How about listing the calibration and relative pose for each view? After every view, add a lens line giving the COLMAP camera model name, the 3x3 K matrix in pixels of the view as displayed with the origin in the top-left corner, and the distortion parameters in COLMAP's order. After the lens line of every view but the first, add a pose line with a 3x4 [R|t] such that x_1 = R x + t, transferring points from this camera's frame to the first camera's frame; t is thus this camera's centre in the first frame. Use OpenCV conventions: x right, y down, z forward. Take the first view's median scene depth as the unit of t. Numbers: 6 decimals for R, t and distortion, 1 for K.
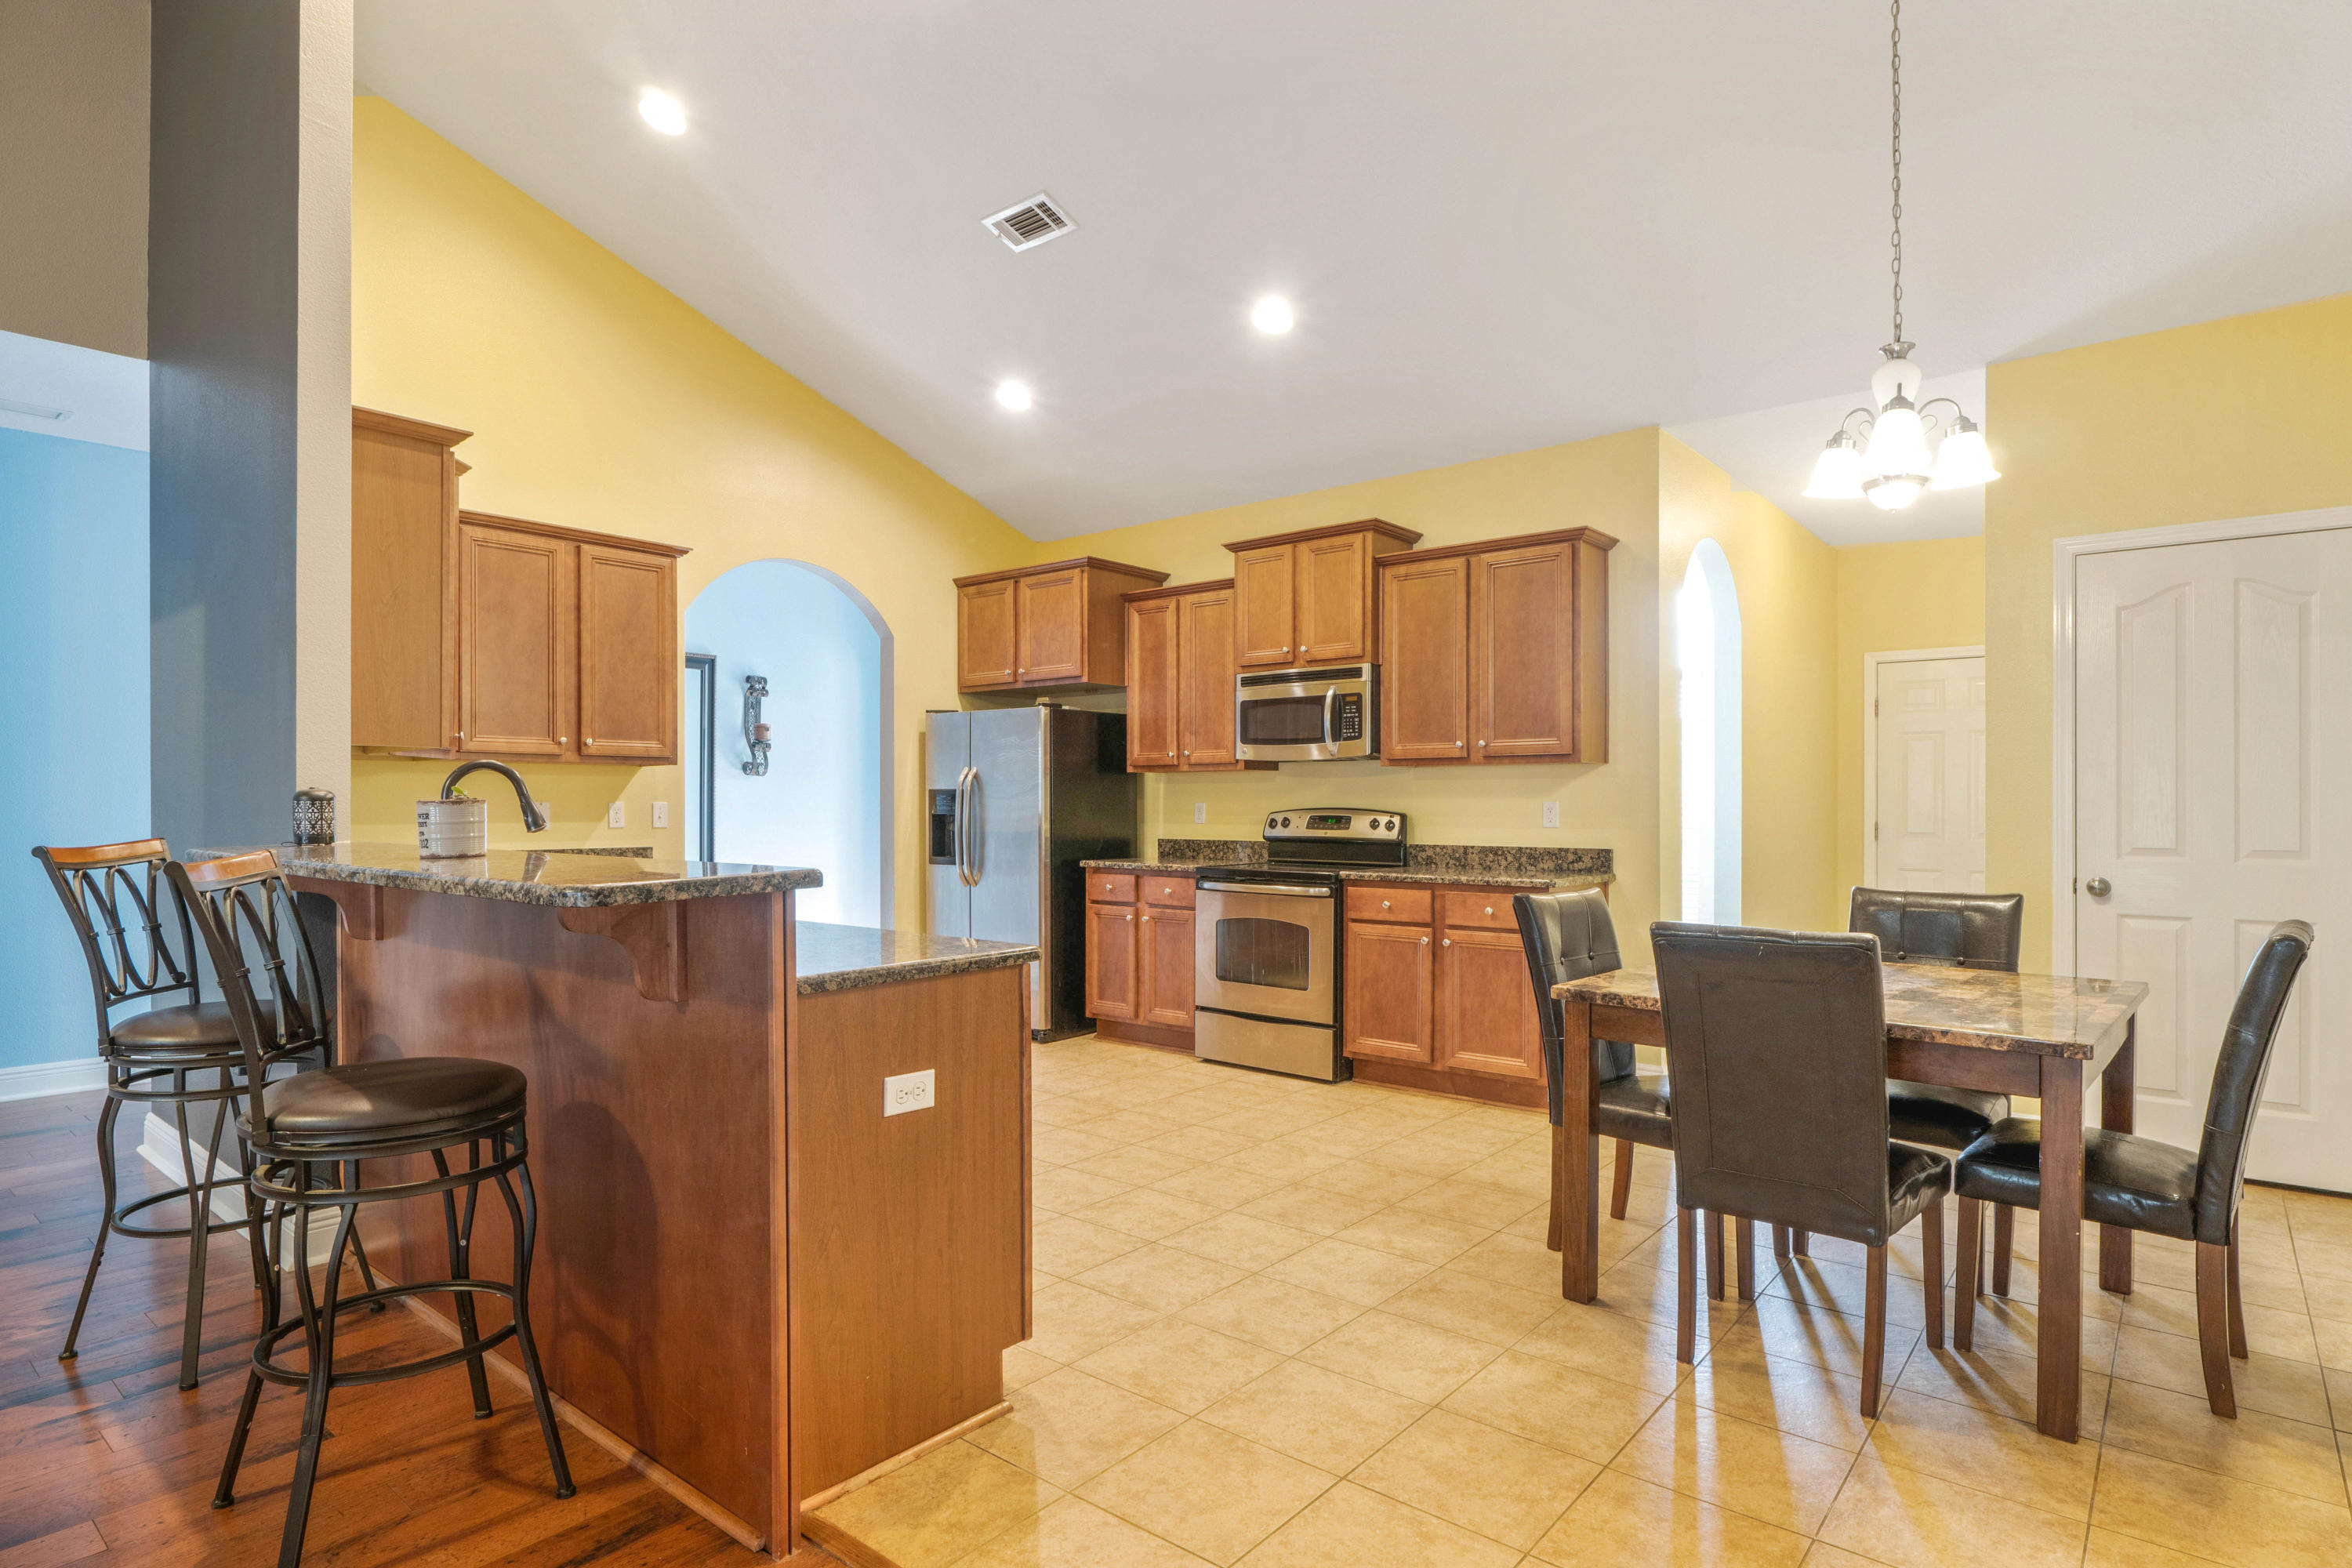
lens RADIAL K [[1234.7, 0, 1164.0], [0, 1234.7, 810.1], [0, 0, 1]] dist [-0.002120, -0.001197]
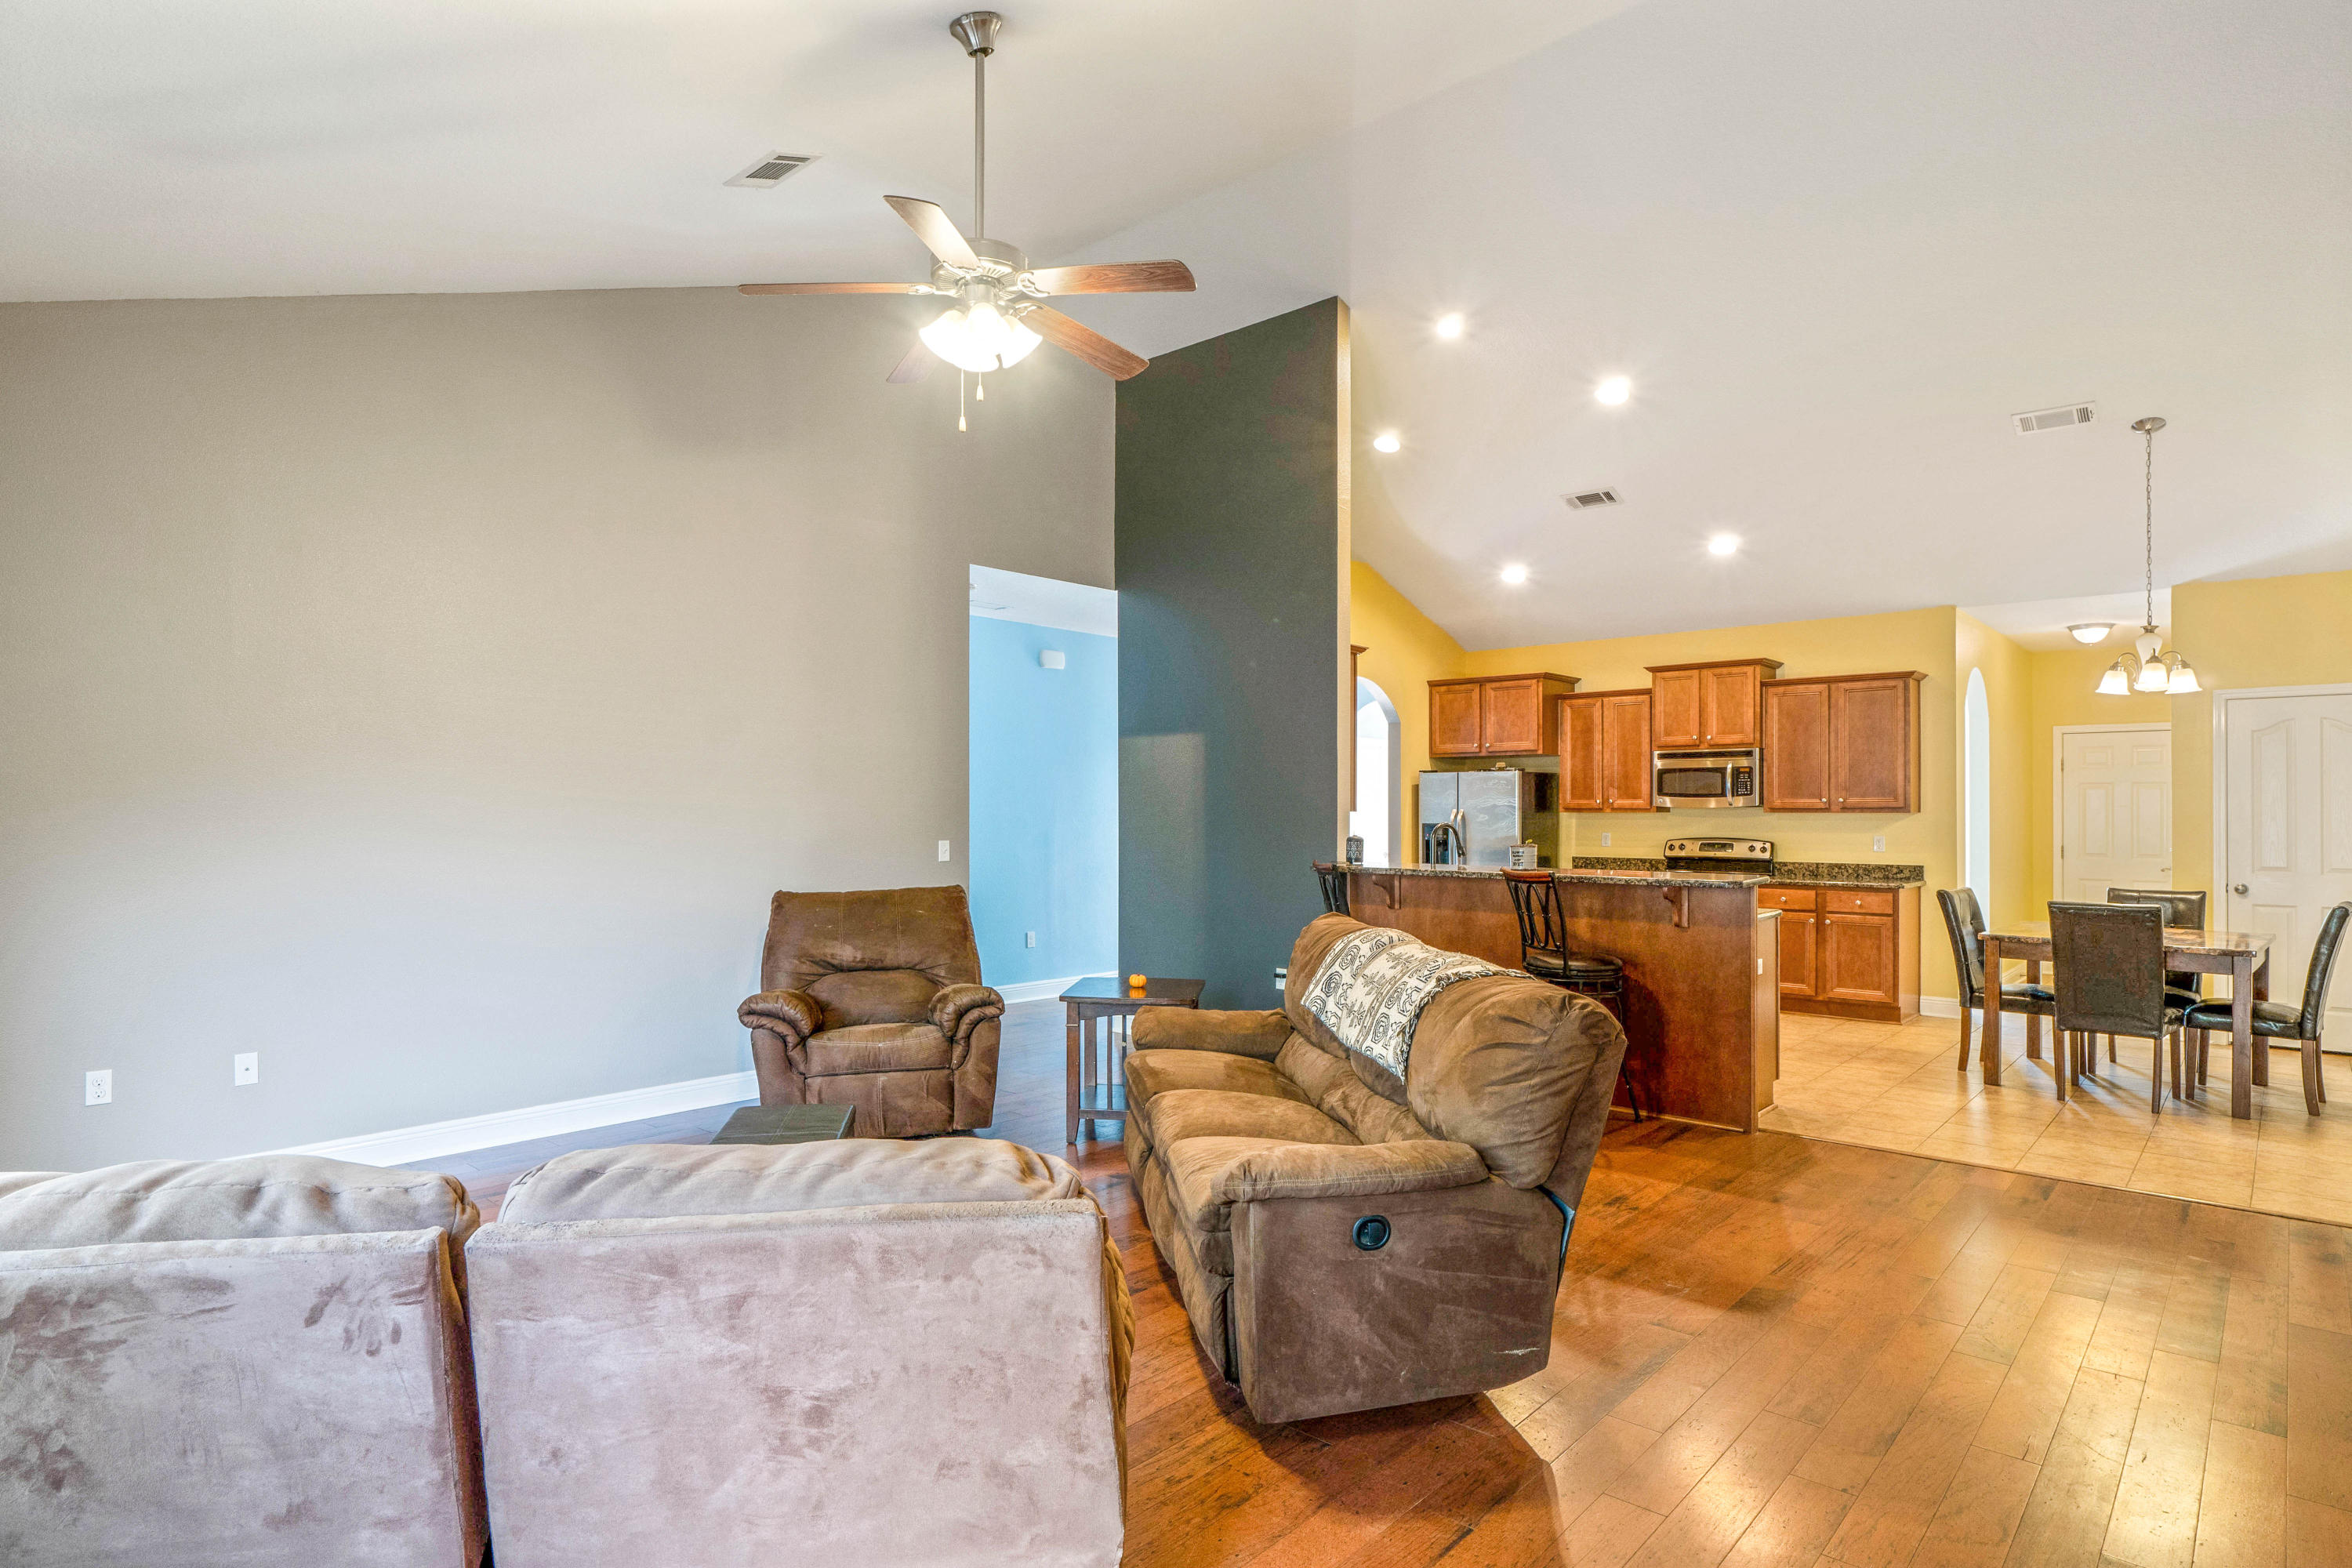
lens RADIAL K [[1234.7, 0, 1164.0], [0, 1234.7, 810.1], [0, 0, 1]] dist [-0.002120, -0.001197]
pose [[0.998883, 0.000756, -0.047248, -0.509855], [-0.001073, 0.999977, -0.006696, -0.026518], [0.047242, 0.006739, 0.998861, -0.607173]]
